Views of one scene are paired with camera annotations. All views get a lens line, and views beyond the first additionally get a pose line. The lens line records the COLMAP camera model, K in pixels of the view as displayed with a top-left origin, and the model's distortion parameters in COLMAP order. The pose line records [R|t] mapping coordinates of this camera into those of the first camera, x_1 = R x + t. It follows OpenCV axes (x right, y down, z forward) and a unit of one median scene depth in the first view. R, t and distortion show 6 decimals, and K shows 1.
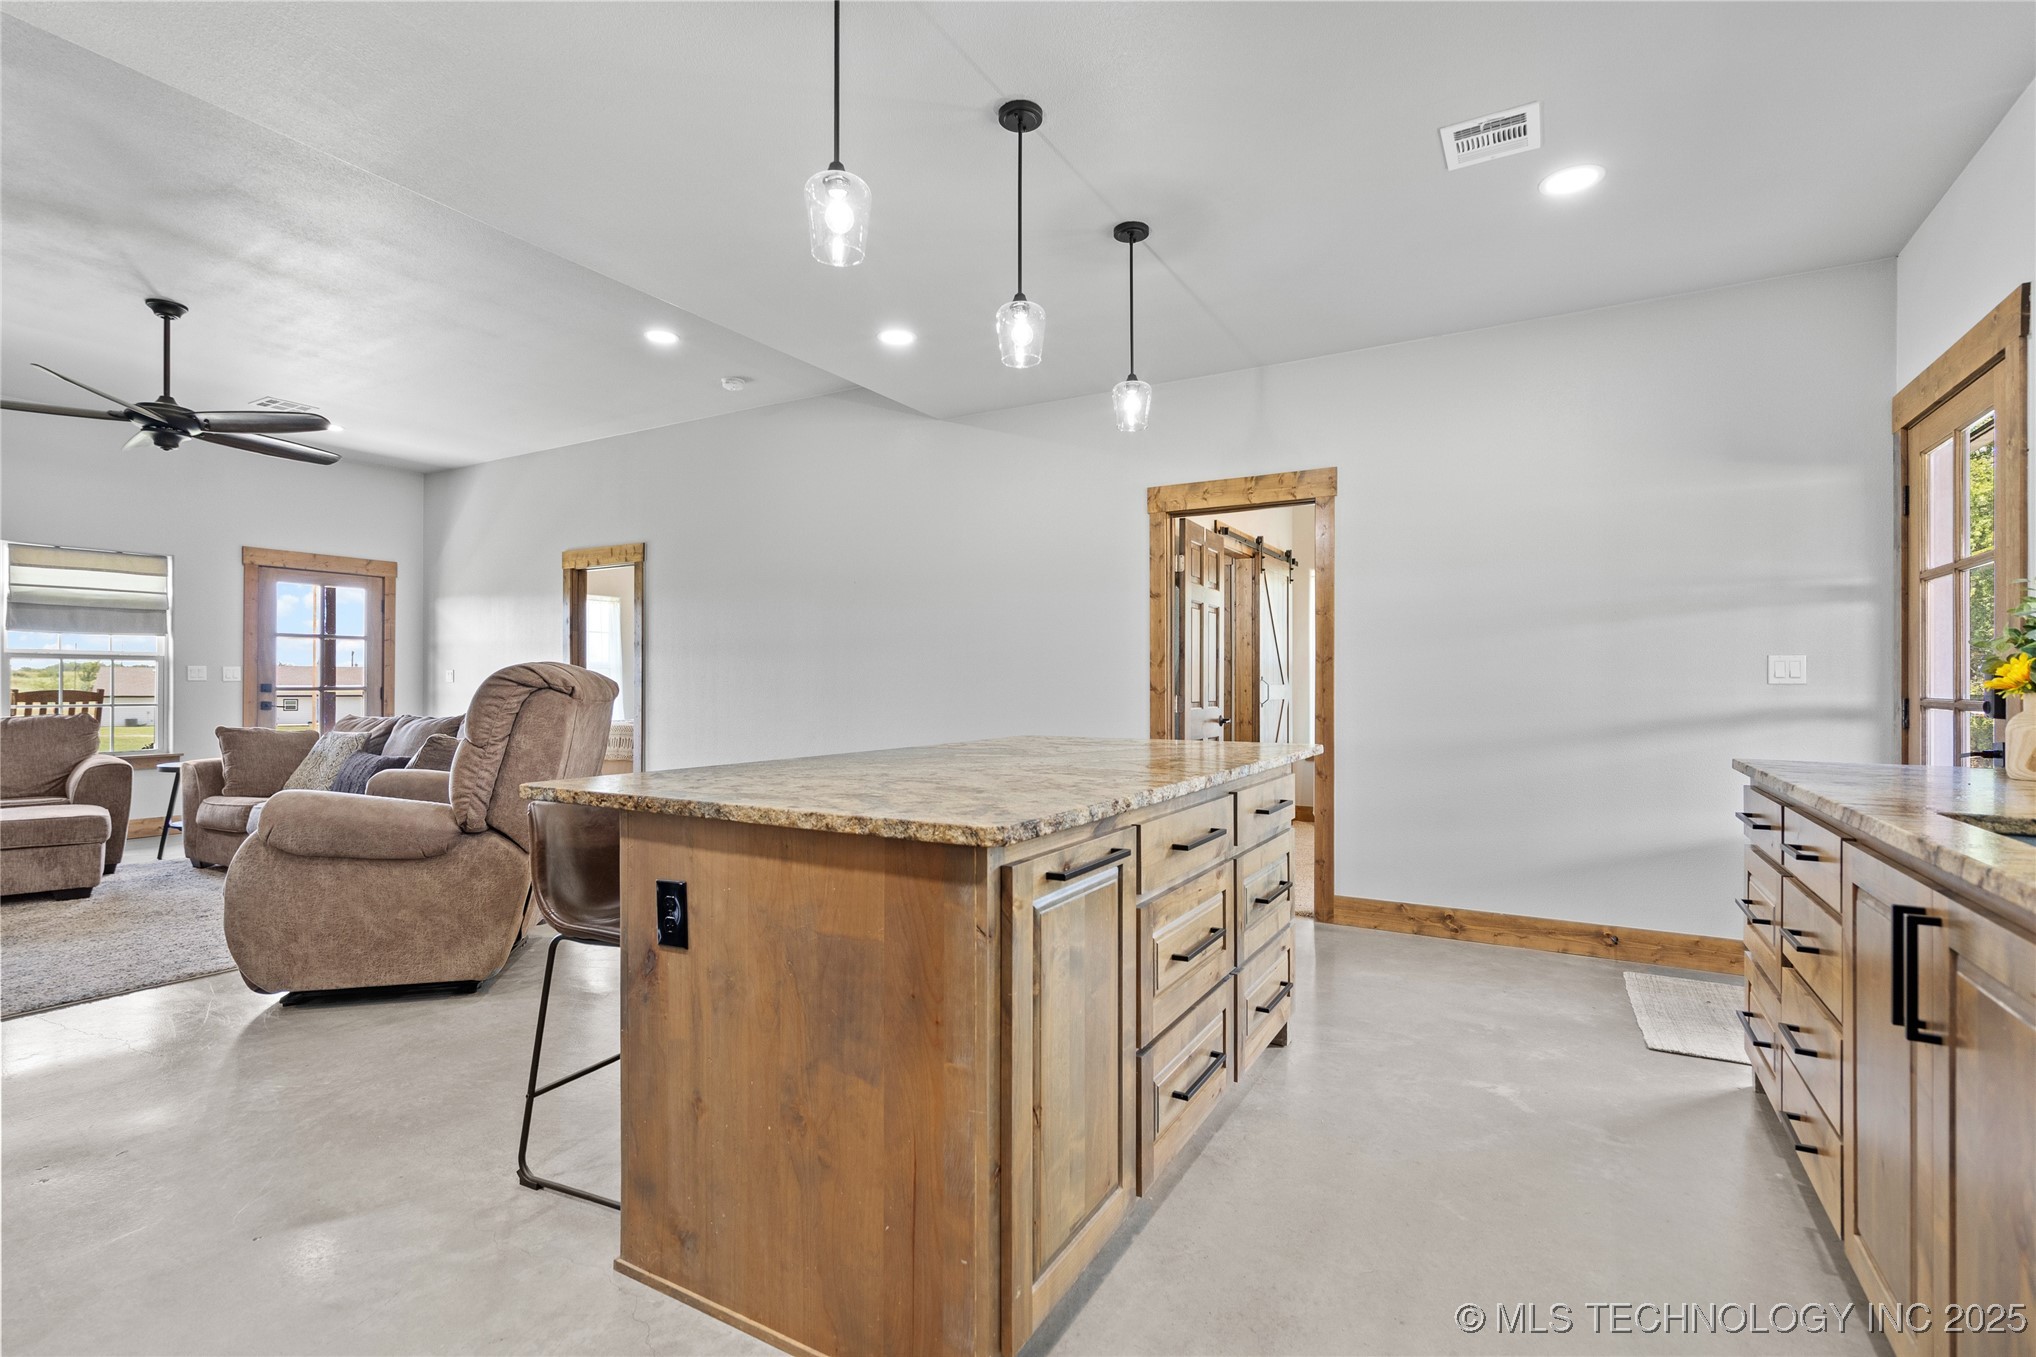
lens RADIAL K [[937.3, 0, 1017.3], [0, 937.3, 682.2], [0, 0, 1]] dist [-0.001229, 0.001365]
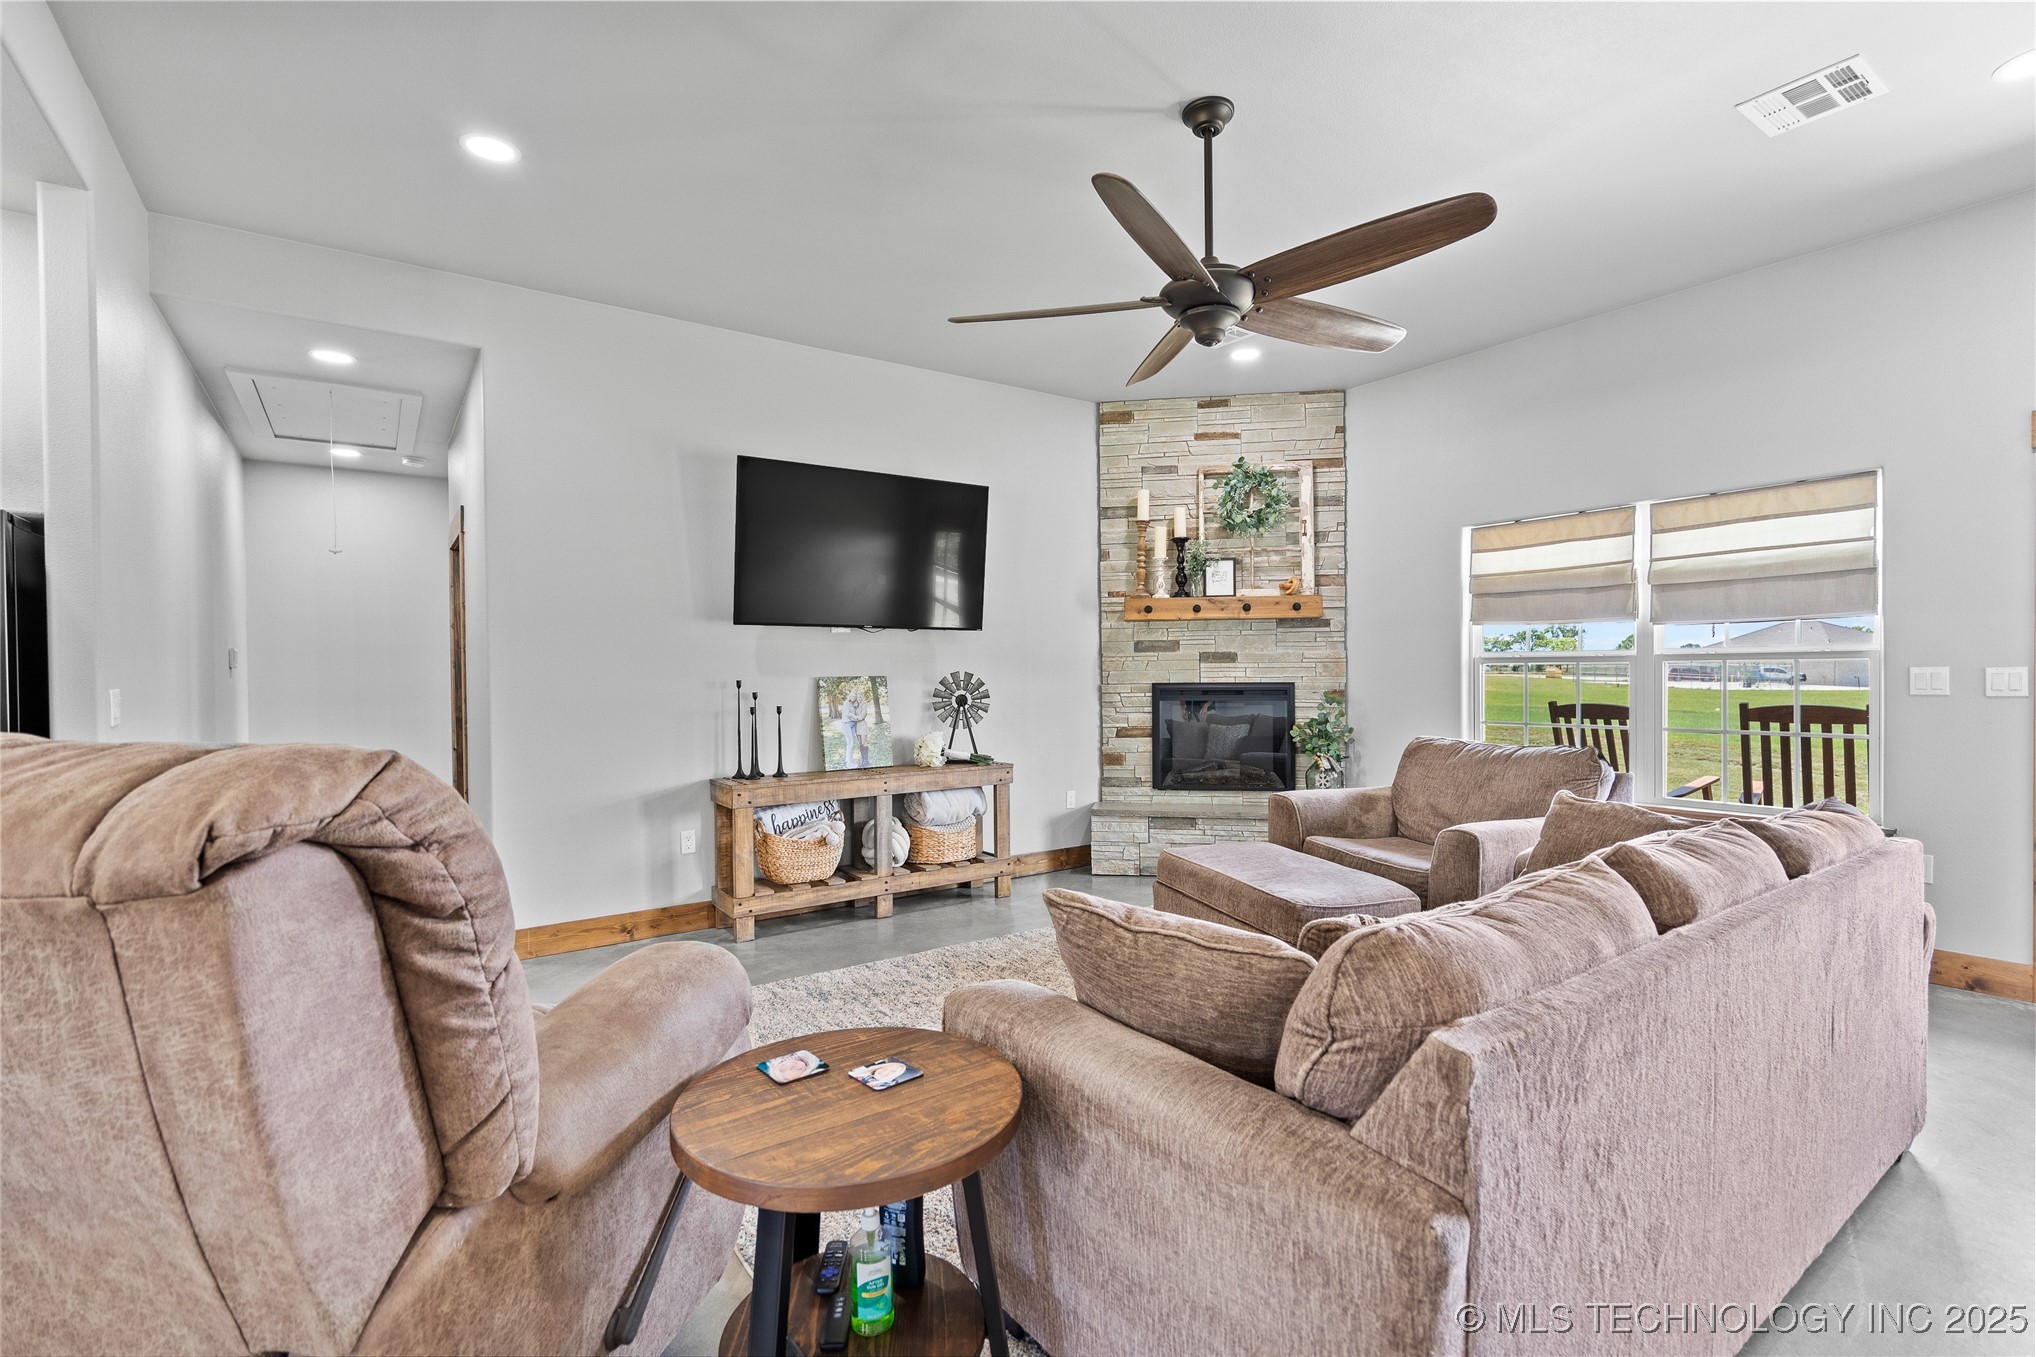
lens RADIAL K [[937.3, 0, 1017.3], [0, 937.3, 682.2], [0, 0, 1]] dist [-0.001229, 0.001365]
pose [[-0.416830, 0.011492, -0.908912, -0.205199], [0.012174, 0.999901, 0.007060, -0.020599], [0.908903, -0.008122, -0.416929, 0.824979]]
